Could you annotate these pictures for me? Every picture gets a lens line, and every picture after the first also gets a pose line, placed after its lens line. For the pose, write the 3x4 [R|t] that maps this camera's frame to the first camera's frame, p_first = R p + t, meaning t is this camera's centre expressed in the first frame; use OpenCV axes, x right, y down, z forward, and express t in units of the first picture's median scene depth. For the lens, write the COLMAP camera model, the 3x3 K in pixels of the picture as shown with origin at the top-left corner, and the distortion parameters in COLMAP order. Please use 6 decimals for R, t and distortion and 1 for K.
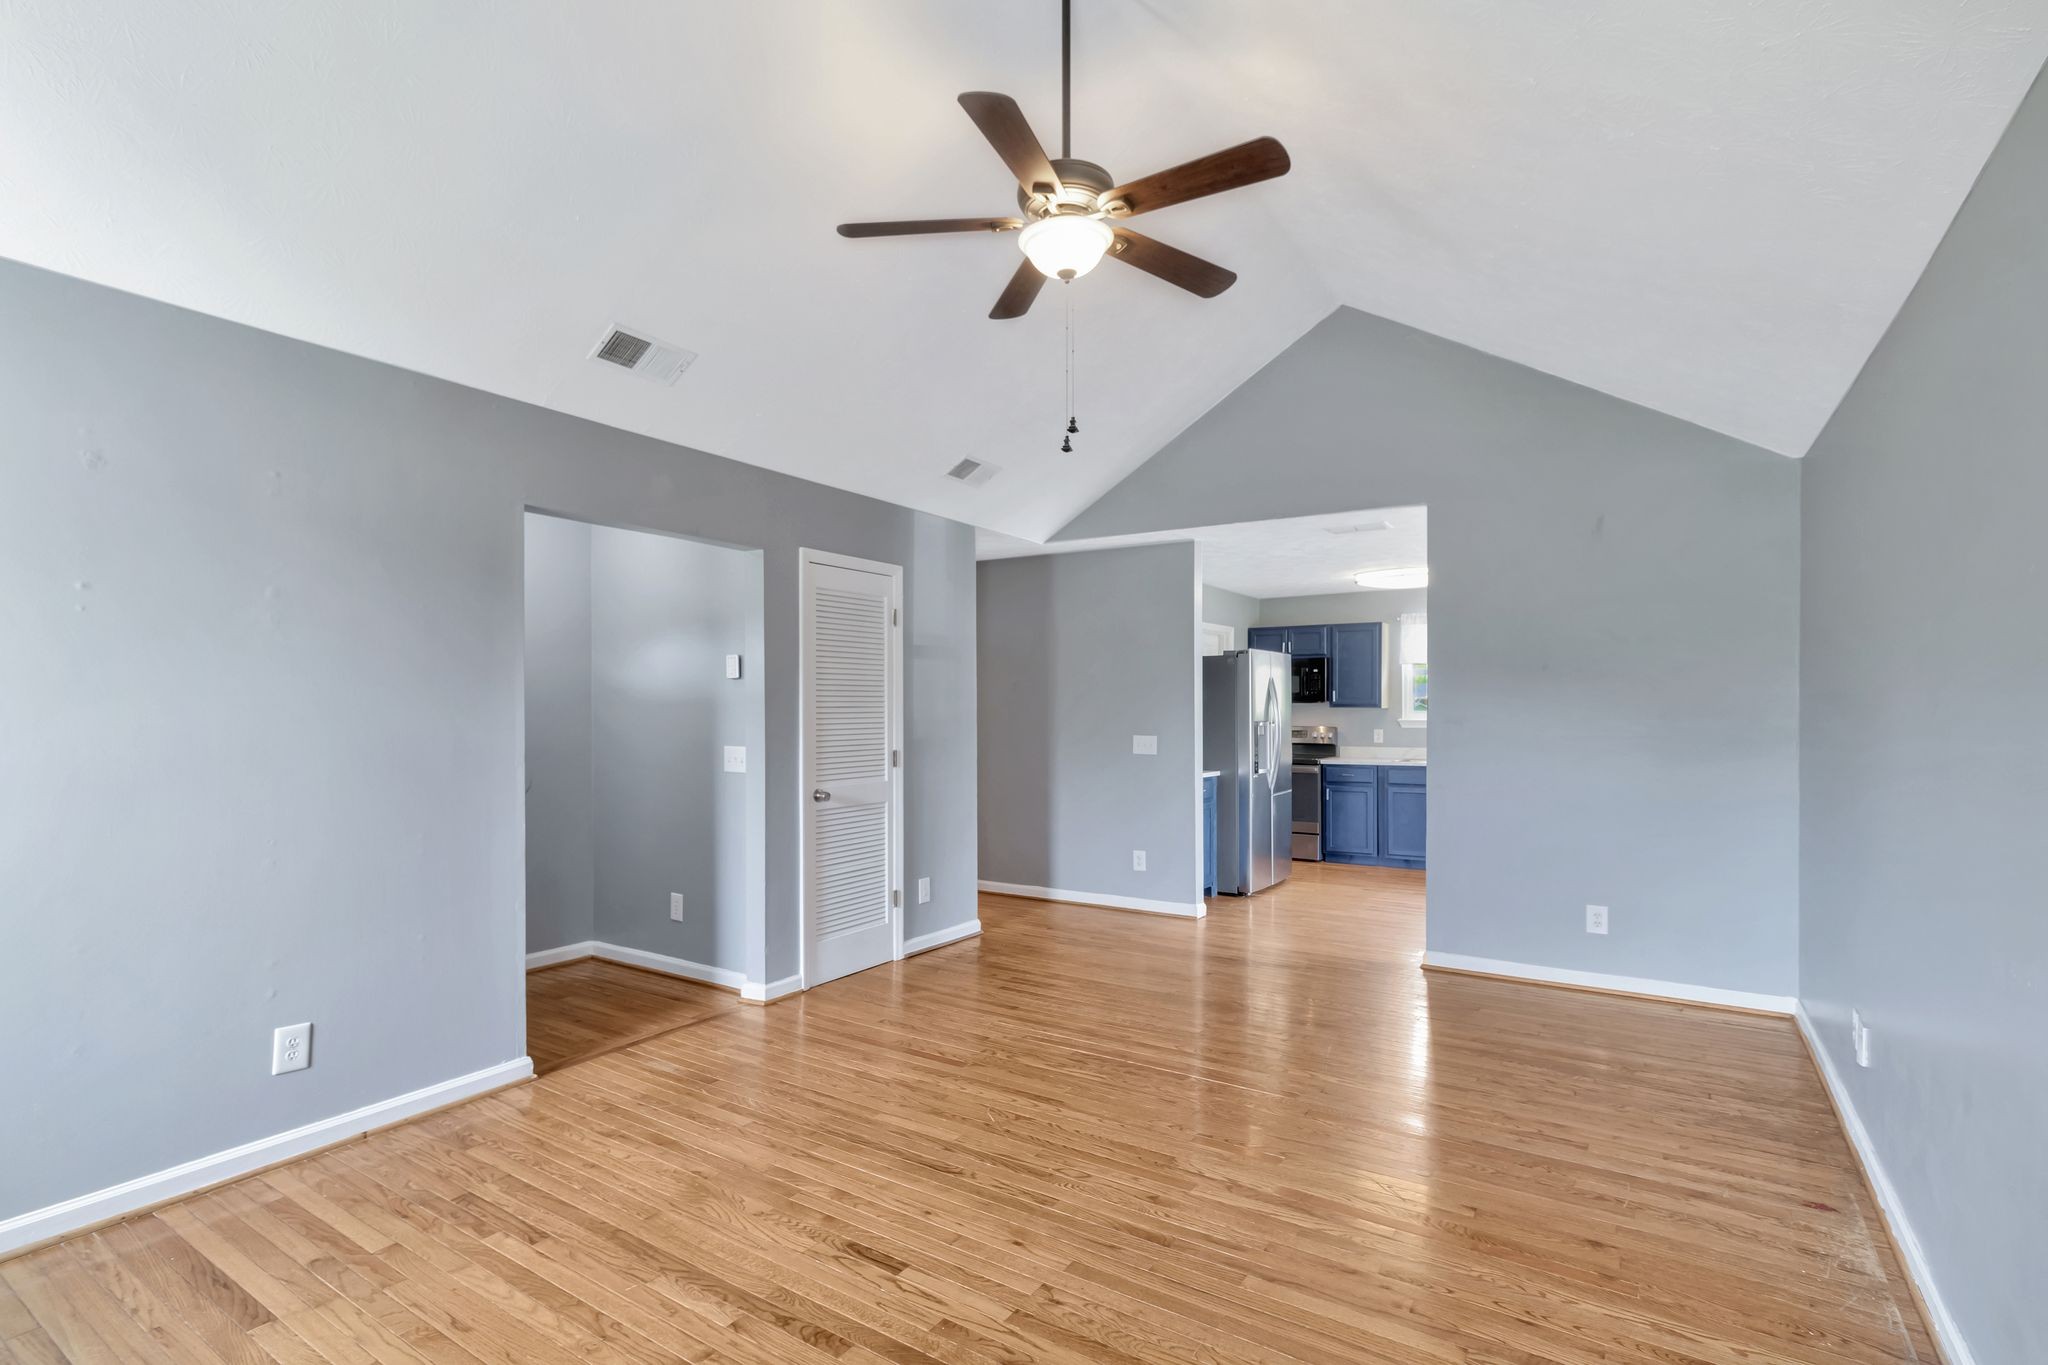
lens RADIAL K [[959.2, 0, 1025.7], [0, 959.2, 719.9], [0, 0, 1]] dist [-0.000247, 0.000007]
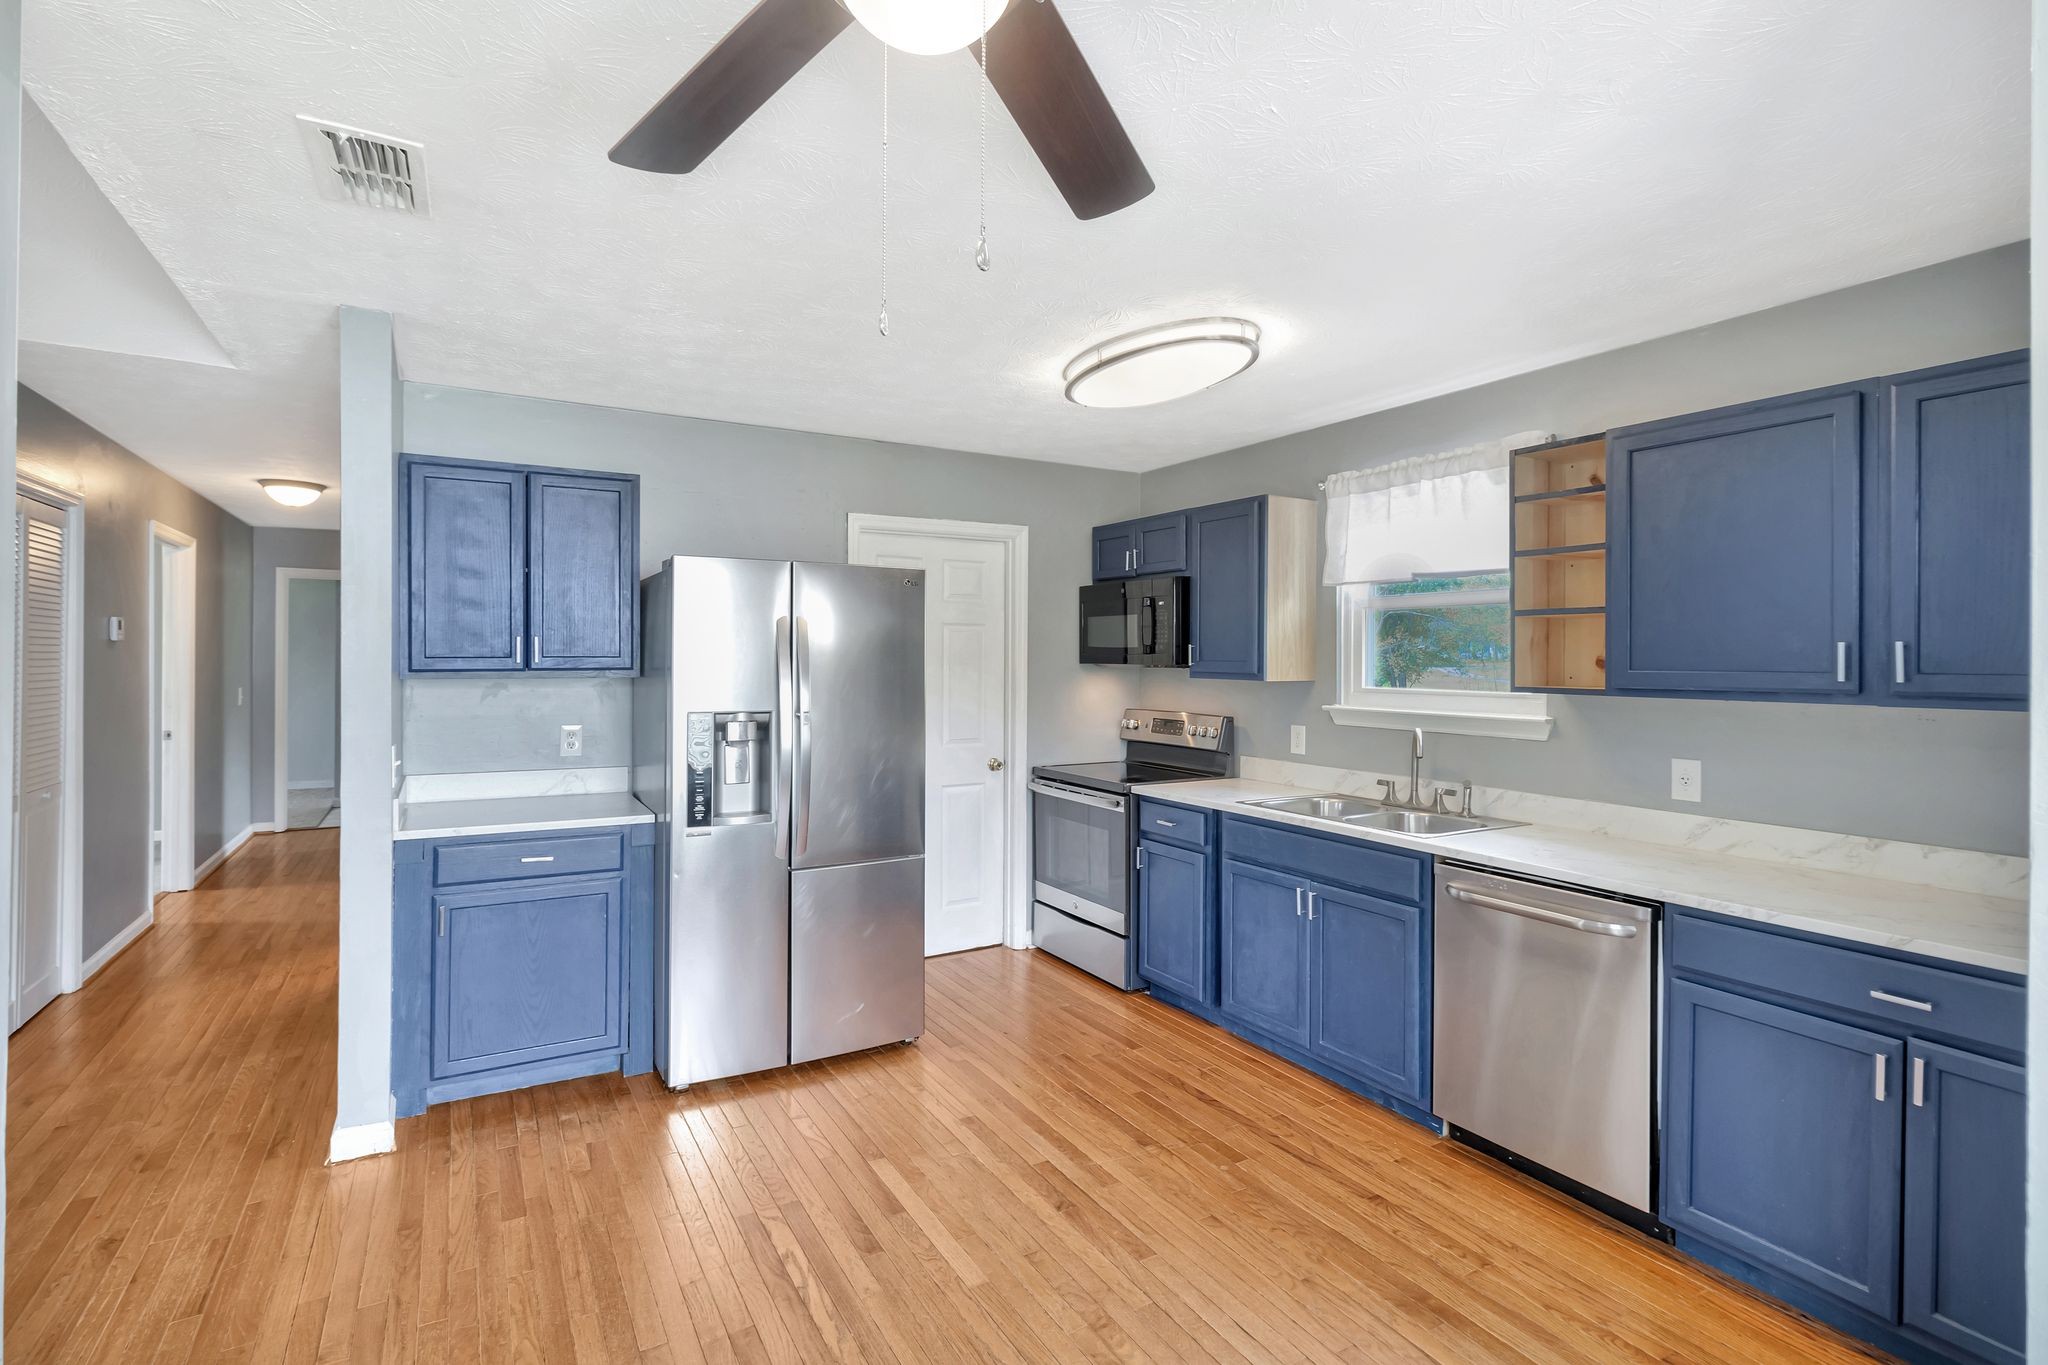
lens RADIAL K [[956.2, 0, 1020.2], [0, 956.2, 675.9], [0, 0, 1]] dist [-0.000077, 0.000105]
pose [[0.894366, 0.007975, -0.447264, 0.790321], [-0.008725, 0.999962, 0.000383, -0.023236], [0.447250, 0.003560, 0.894402, 0.898073]]
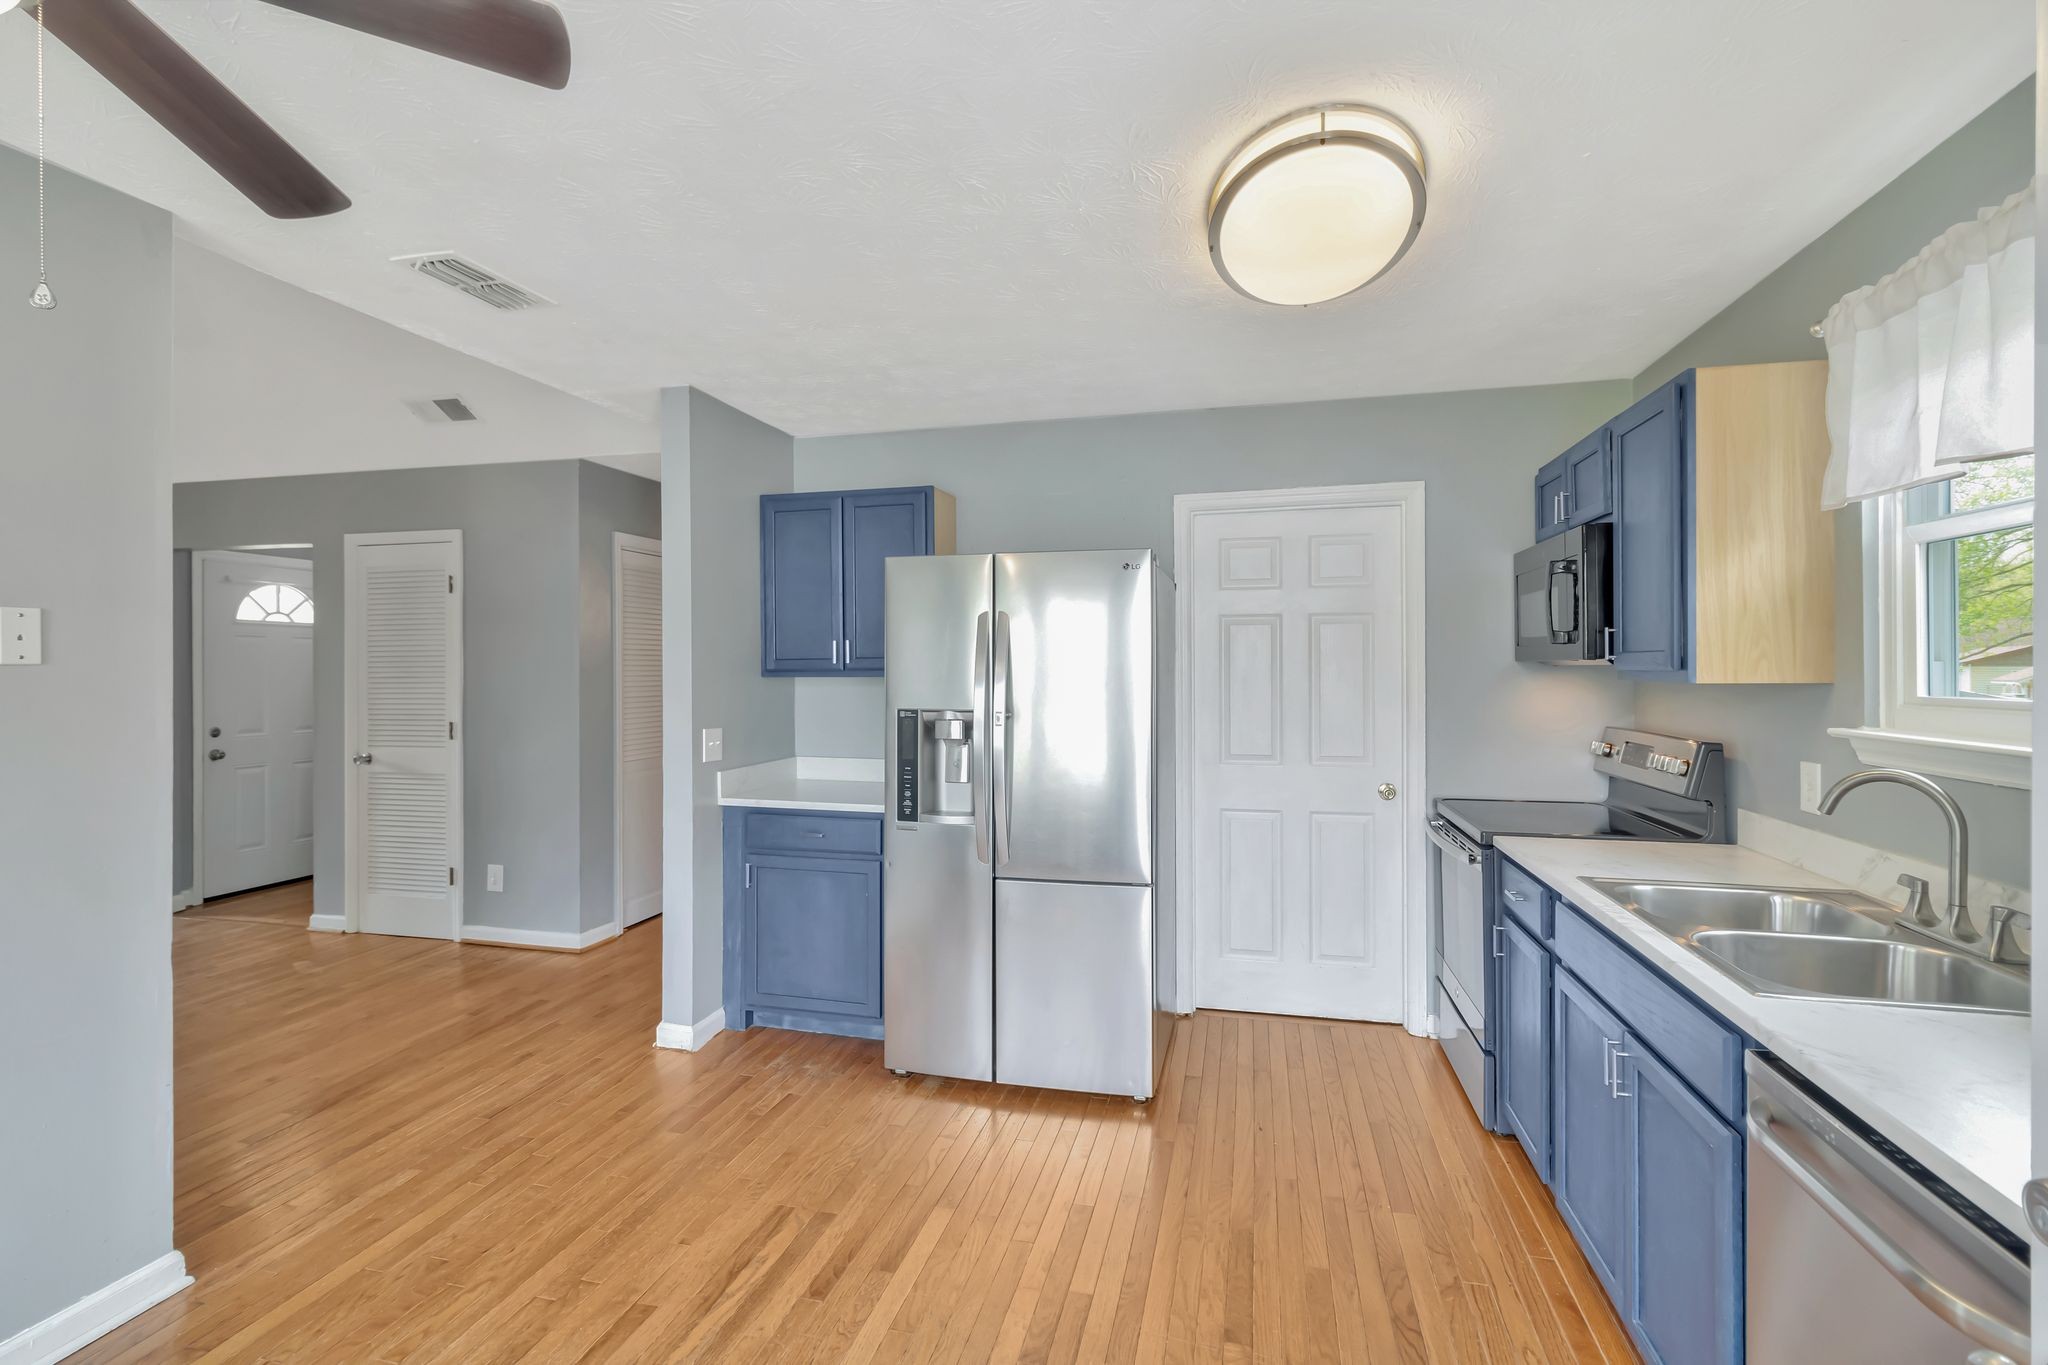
lens RADIAL K [[948.3, 0, 1024.0], [0, 948.3, 682.5], [0, 0, 1]] dist [-0.000790, -0.000069]
pose [[0.327631, 0.008014, -0.944772, 0.944871], [-0.012151, 0.999917, 0.004268, -0.018977], [0.944728, 0.010081, 0.327701, 1.223654]]
